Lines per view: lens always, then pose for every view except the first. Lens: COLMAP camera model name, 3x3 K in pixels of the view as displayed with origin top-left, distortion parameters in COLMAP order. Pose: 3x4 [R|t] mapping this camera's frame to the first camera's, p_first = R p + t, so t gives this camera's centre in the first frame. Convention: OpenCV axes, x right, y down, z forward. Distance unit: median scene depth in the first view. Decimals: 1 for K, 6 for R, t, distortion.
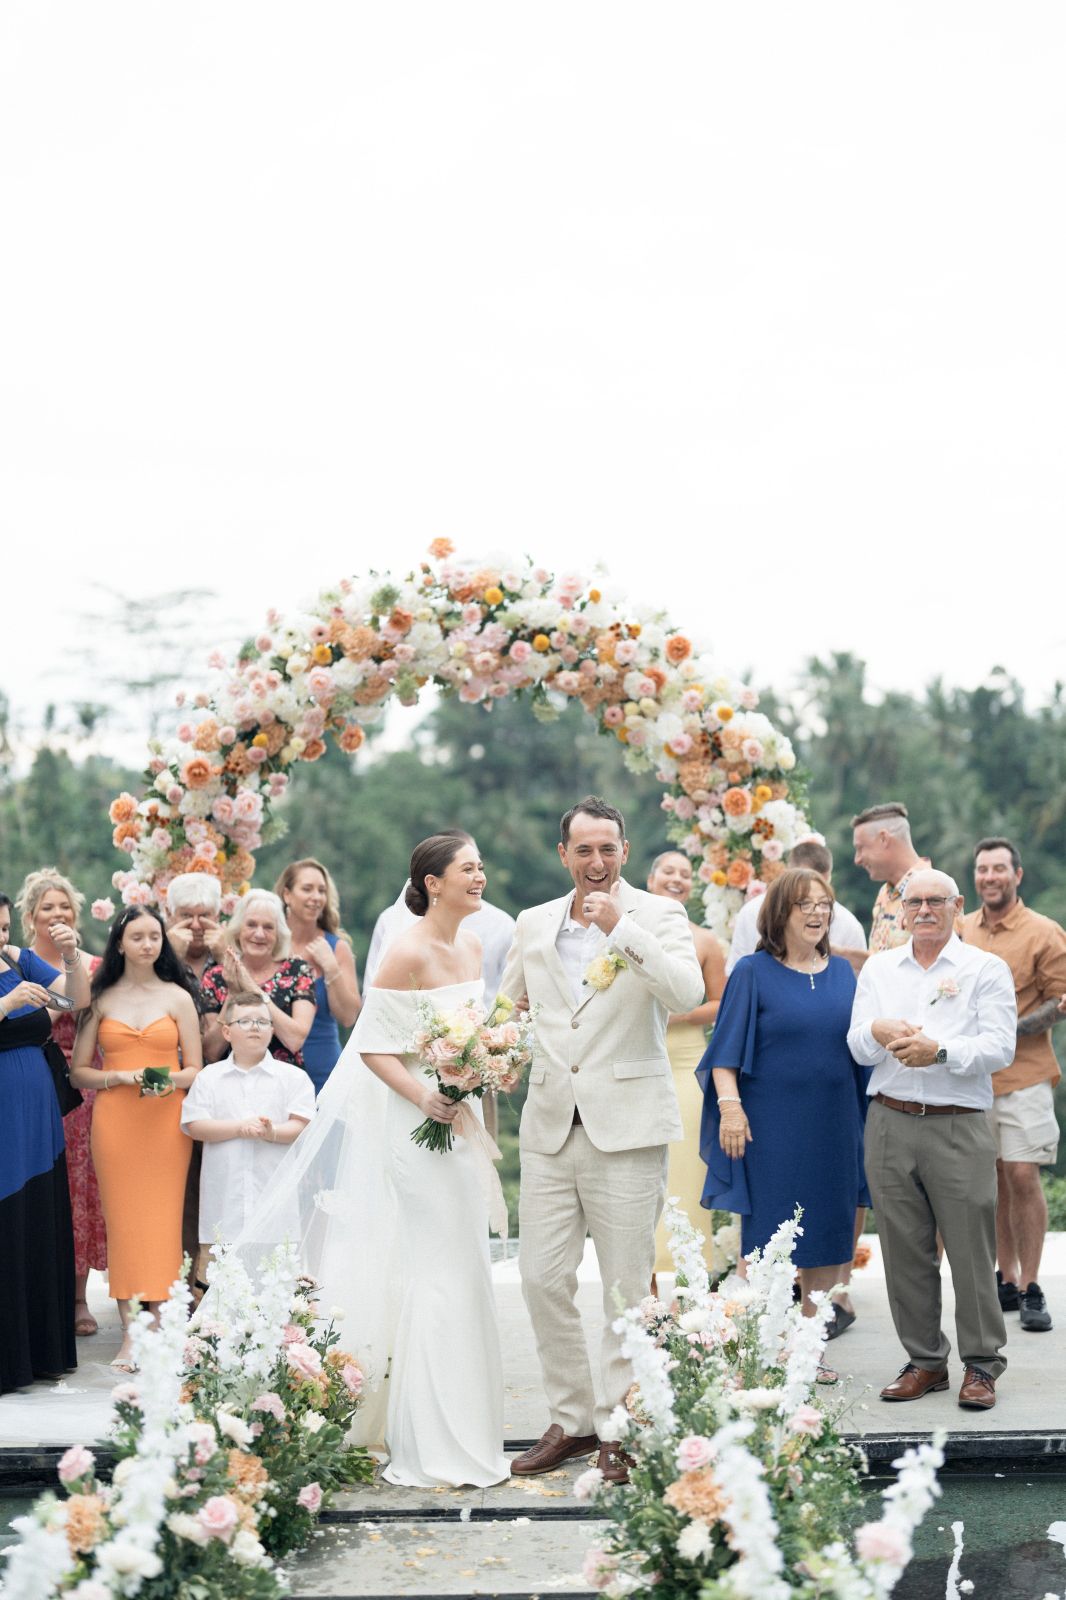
lens RADIAL K [[2697.1, 0, 533.0], [0, 2697.1, 800.0], [0, 0, 1]] dist [0.000001, 0.140100]
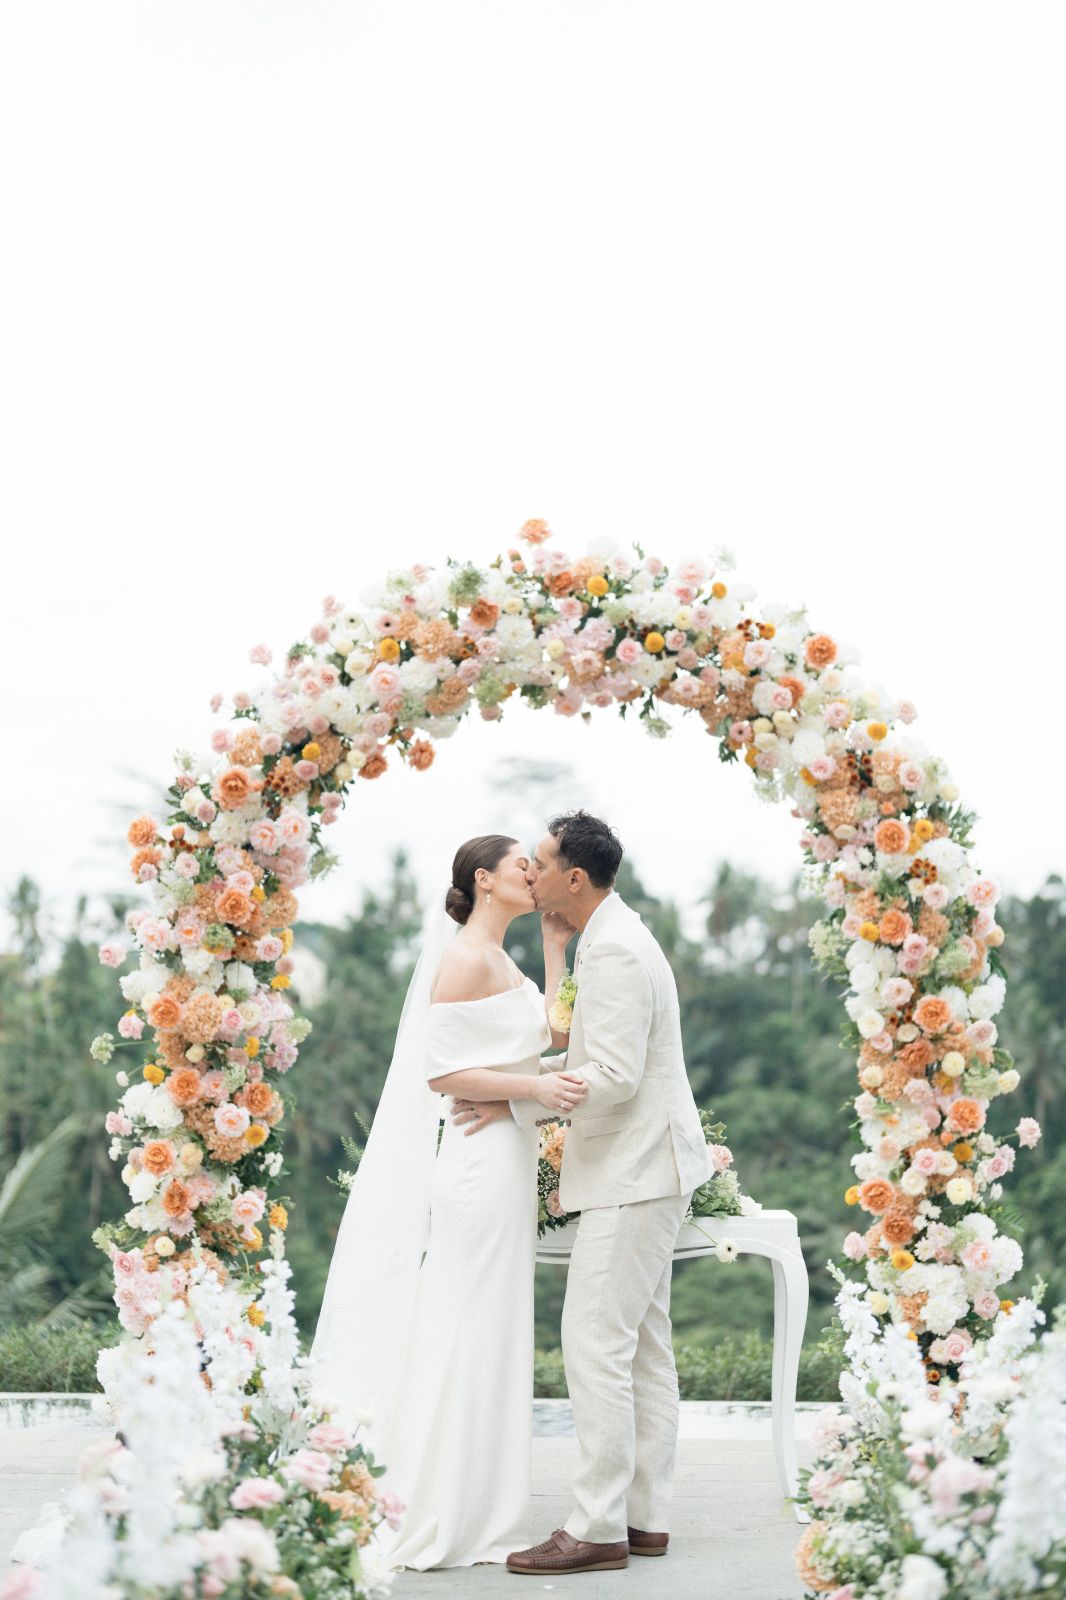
lens RADIAL K [[2655.3, 0, 529.9], [0, 2655.3, 759.0], [0, 0, 1]] dist [-0.061680, 0.952101]
pose [[0.999720, 0.019503, -0.013369, -0.023426], [-0.020807, 0.994192, -0.105591, 0.063627], [0.011232, 0.105840, 0.994320, 0.195366]]
